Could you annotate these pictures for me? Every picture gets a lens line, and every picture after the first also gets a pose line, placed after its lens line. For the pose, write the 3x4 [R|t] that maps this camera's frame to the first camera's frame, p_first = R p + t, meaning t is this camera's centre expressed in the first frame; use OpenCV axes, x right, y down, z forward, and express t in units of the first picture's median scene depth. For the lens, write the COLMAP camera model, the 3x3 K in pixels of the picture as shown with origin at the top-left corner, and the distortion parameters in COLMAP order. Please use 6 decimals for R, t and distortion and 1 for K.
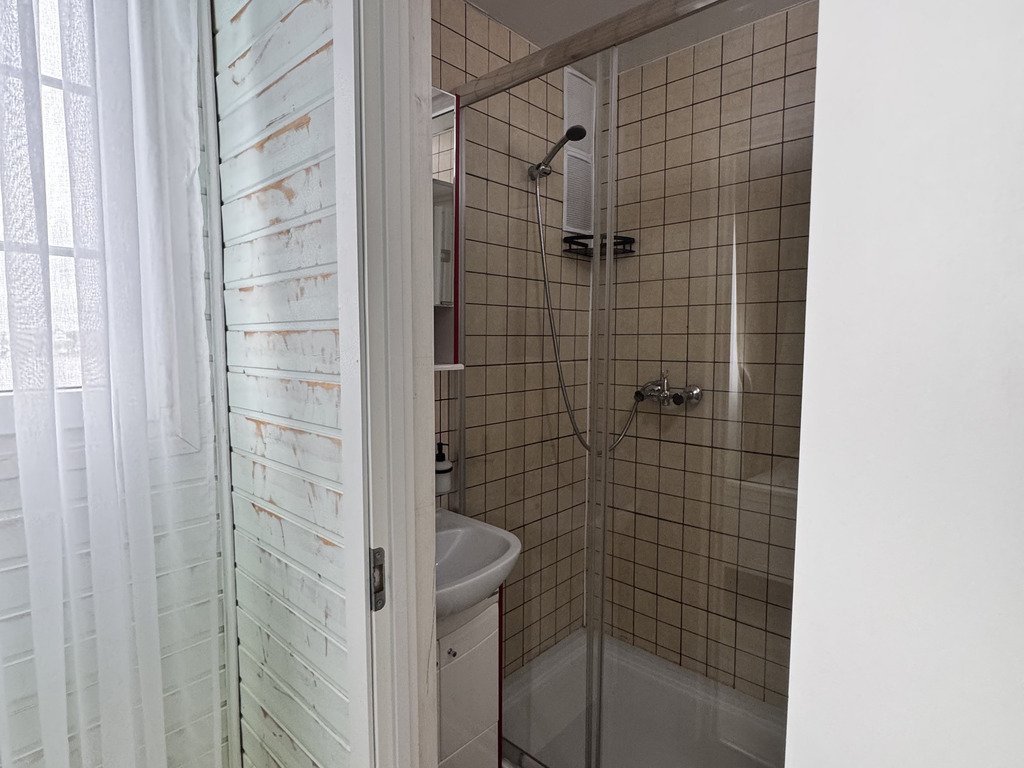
lens RADIAL K [[542.5, 0, 512.0], [0, 542.5, 384.0], [0, 0, 1]] dist [-0.002006, -0.000547]
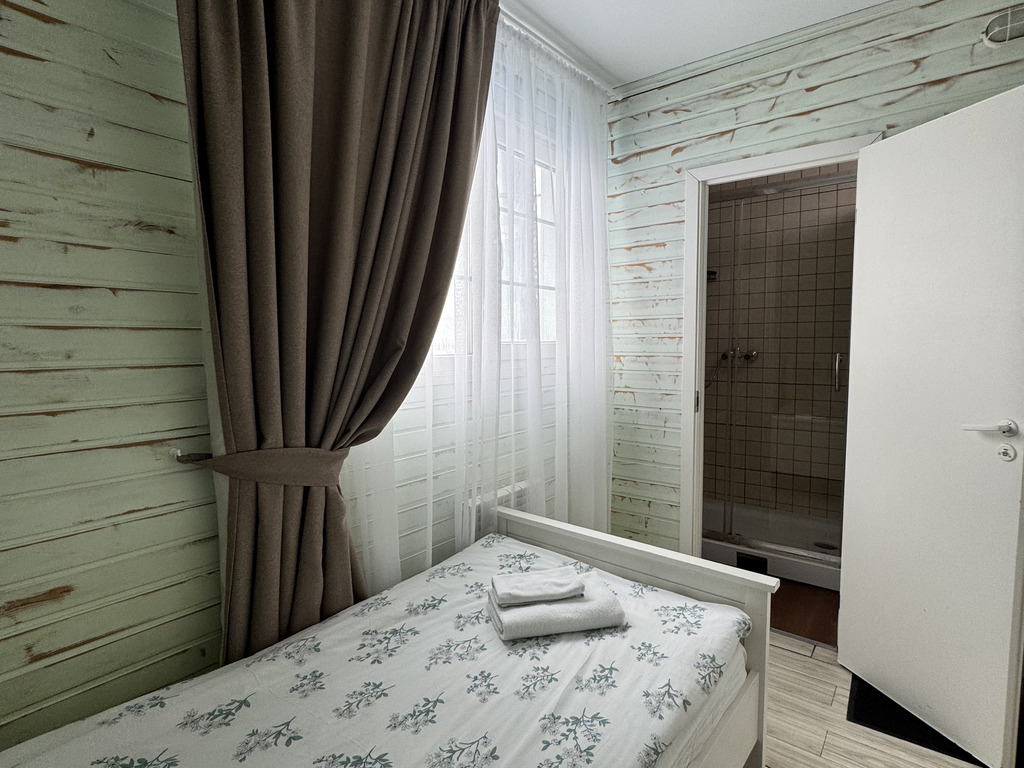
lens RADIAL K [[542.5, 0, 512.0], [0, 542.5, 384.0], [0, 0, 1]] dist [-0.002006, -0.000547]
pose [[0.996797, -0.014740, 0.078606, -1.288673], [0.015032, 0.999882, -0.003123, 0.221885], [-0.078551, 0.004294, 0.996901, -1.619801]]
